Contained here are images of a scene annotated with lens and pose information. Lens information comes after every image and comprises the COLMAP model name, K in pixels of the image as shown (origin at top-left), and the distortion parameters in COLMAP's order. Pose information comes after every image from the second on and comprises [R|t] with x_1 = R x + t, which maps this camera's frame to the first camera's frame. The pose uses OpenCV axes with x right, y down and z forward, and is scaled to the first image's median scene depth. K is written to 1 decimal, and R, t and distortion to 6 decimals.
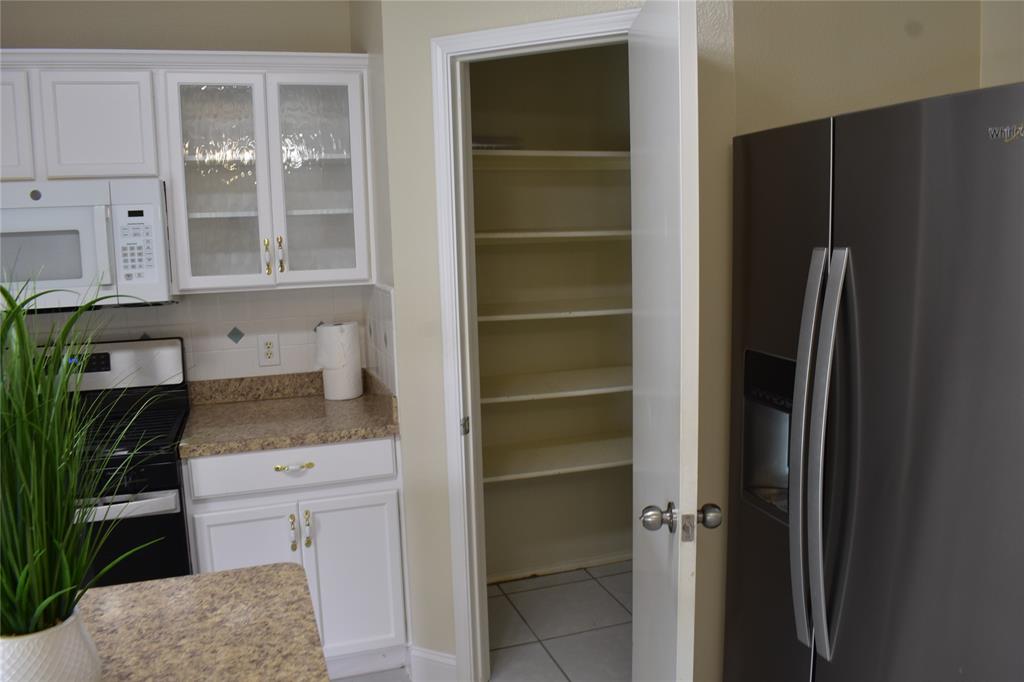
lens RADIAL K [[803.6, 0, 515.9], [0, 803.6, 336.9], [0, 0, 1]] dist [-0.067648, -0.001601]
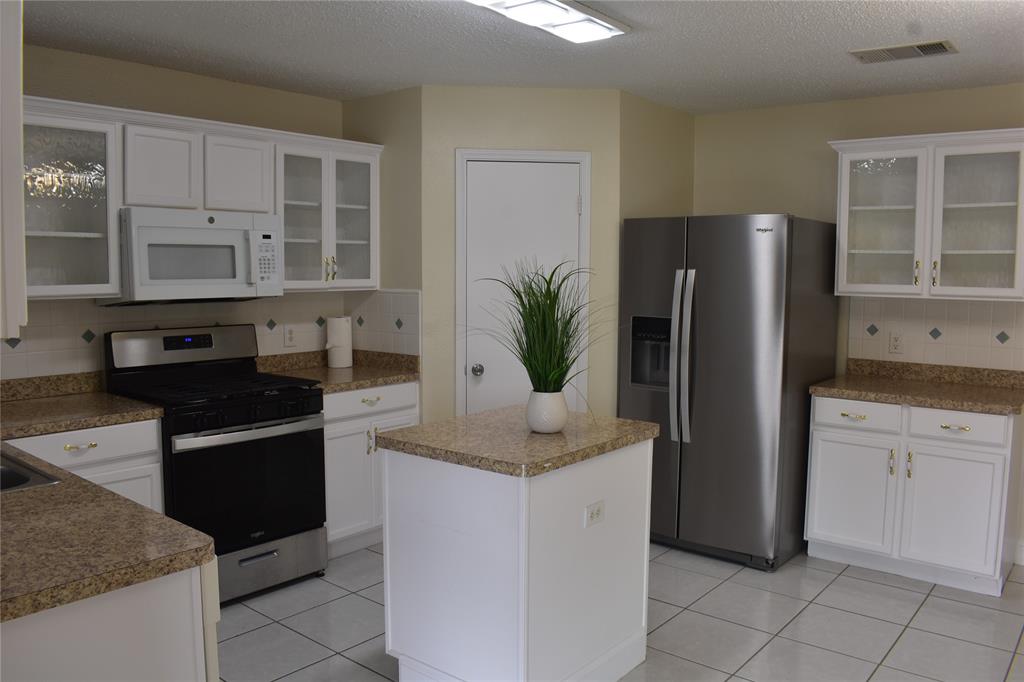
lens RADIAL K [[803.6, 0, 507.9], [0, 803.6, 343.1], [0, 0, 1]] dist [-0.067648, -0.001601]
pose [[0.850259, -0.014877, 0.526154, -0.885476], [0.039355, 0.998599, -0.035361, 0.116371], [-0.524891, 0.050773, 0.849654, -0.514361]]
